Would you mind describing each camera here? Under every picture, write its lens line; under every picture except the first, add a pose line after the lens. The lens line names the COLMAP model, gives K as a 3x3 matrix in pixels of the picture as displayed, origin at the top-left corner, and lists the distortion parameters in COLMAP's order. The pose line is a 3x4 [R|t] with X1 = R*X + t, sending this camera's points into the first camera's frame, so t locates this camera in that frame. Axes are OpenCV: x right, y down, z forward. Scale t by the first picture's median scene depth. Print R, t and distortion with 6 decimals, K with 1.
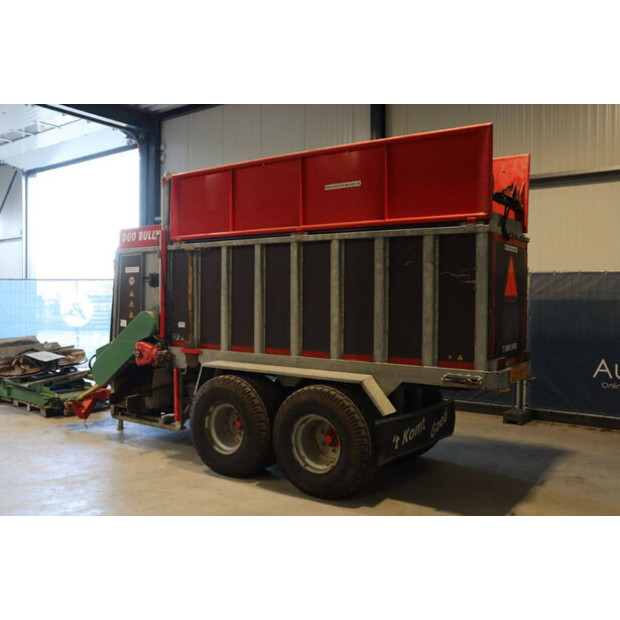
lens RADIAL K [[583.6, 0, 311.1], [0, 583.6, 310.3], [0, 0, 1]] dist [-0.075567, 0.000000]
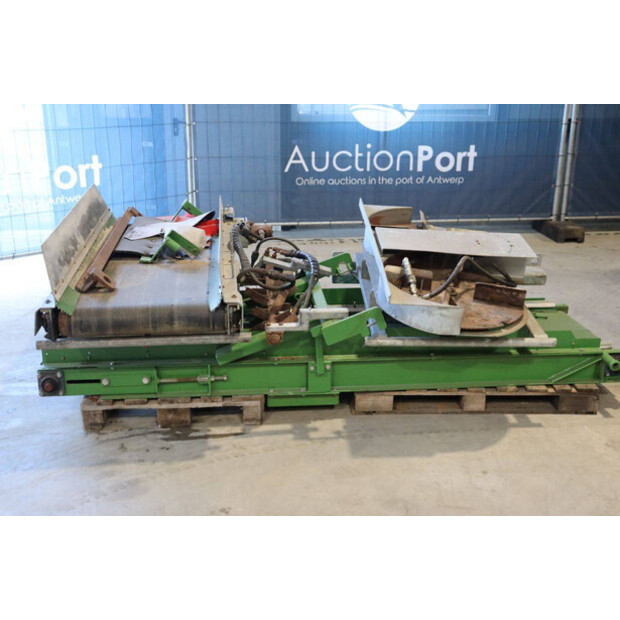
lens RADIAL K [[712.0, 0, 318.5], [0, 712.0, 307.5], [0, 0, 1]] dist [-0.014788, 0.000000]
pose [[0.724913, -0.213959, 0.654769, -1.235672], [0.013134, 0.954659, 0.297413, -0.008831], [-0.688715, -0.206999, 0.694855, 1.197307]]
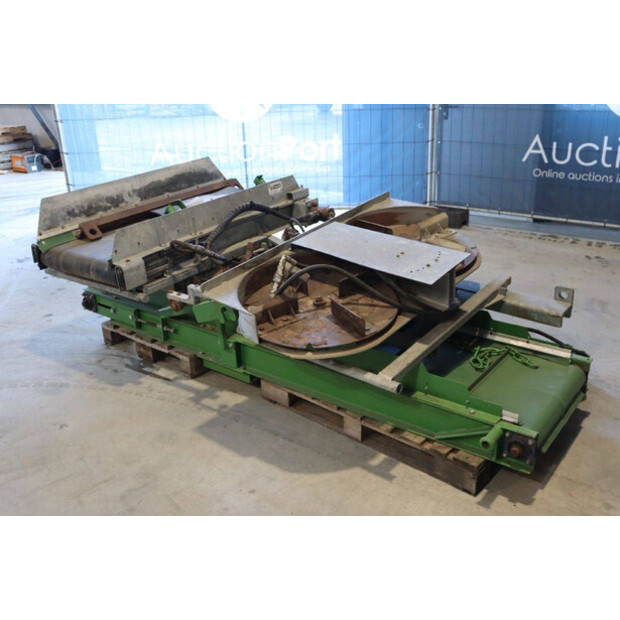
lens RADIAL K [[627.5, 0, 316.6], [0, 627.5, 309.4], [0, 0, 1]] dist [-0.059724, 0.000000]
pose [[0.999485, -0.029905, -0.011609, -0.766956], [0.032073, 0.938901, 0.342690, -0.001426], [0.000651, -0.342886, 0.939377, 1.084999]]
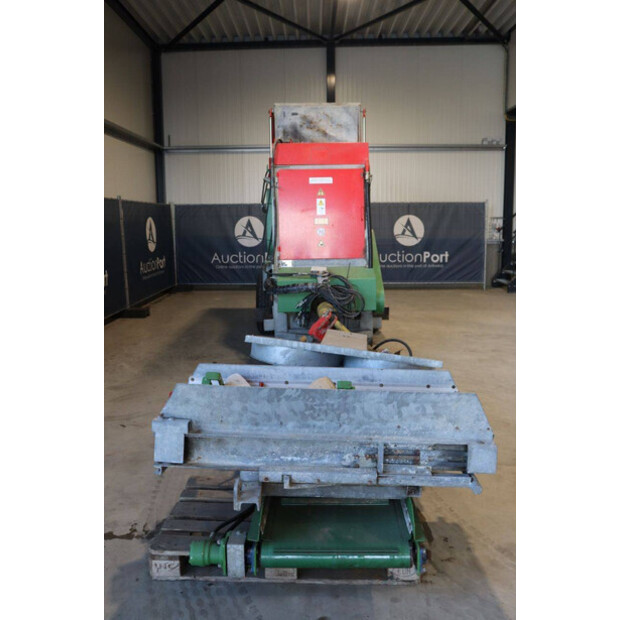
lens RADIAL K [[583.6, 0, 310.2], [0, 583.6, 314.5], [0, 0, 1]] dist [-0.075567, 0.000000]
pose [[-0.584656, -0.125668, 0.801489, -1.311414], [0.030061, 0.983896, 0.176196, -0.044756], [-0.810724, 0.127107, -0.571463, 2.038872]]
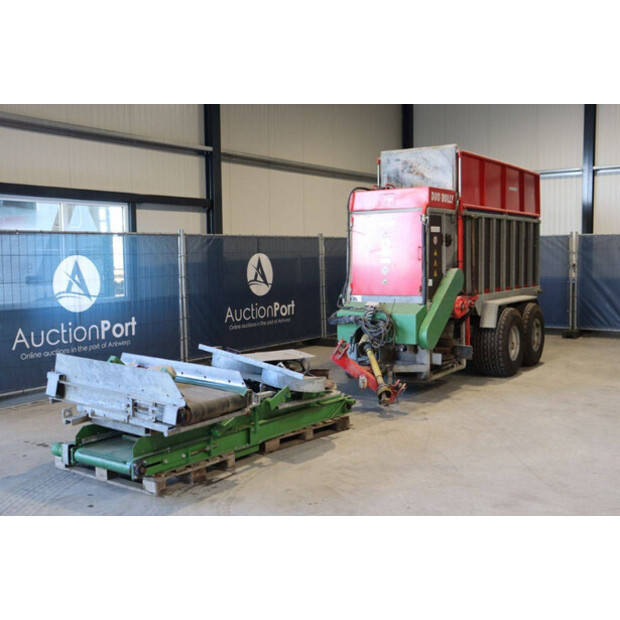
lens RADIAL K [[712.7, 0, 307.4], [0, 712.7, 308.4], [0, 0, 1]] dist [0.020477, 0.000000]
pose [[-0.014316, -0.076985, 0.996929, -1.924545], [0.041340, 0.996134, 0.077517, -0.046520], [-0.999043, 0.042323, -0.011078, 1.525588]]
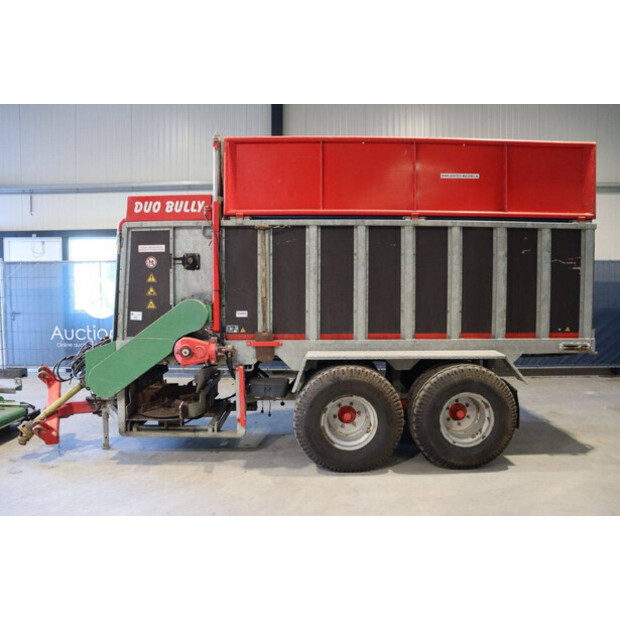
lens RADIAL K [[497.8, 0, 312.4], [0, 497.8, 311.2], [0, 0, 1]] dist [-0.138989, 0.094186]
pose [[0.813649, -0.041601, 0.579867, -0.641585], [0.019938, 0.998846, 0.043683, -0.010669], [-0.581015, -0.023981, 0.813539, 0.392289]]
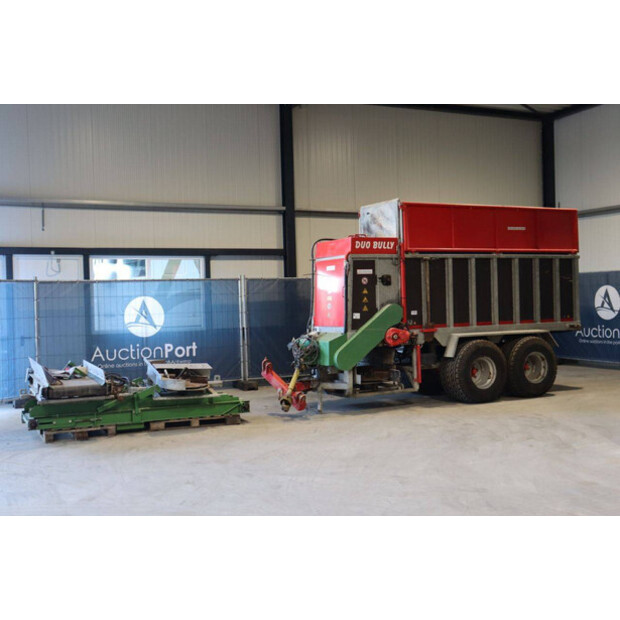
lens RADIAL K [[763.6, 0, 306.0], [0, 763.6, 310.8], [0, 0, 1]] dist [0.034447, 0.000000]
pose [[0.463326, -0.027085, 0.885774, -2.209962], [0.051953, 0.998644, 0.003361, 0.001275], [-0.884664, 0.044462, 0.464105, 0.443621]]
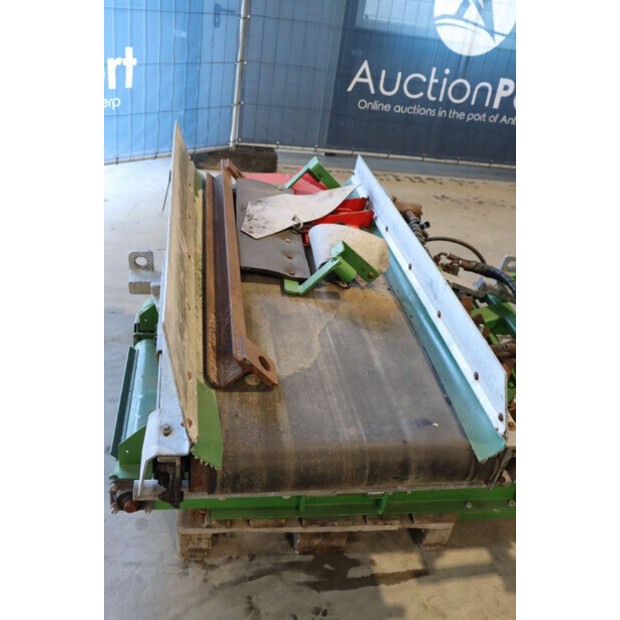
lens RADIAL K [[602.4, 0, 315.3], [0, 602.4, 314.2], [0, 0, 1]] dist [-0.036160, 0.000000]
pose [[0.683931, -0.289295, 0.669737, -1.134845], [-0.111842, 0.865589, 0.488106, -0.006943], [-0.720923, -0.408735, 0.559648, 1.547928]]
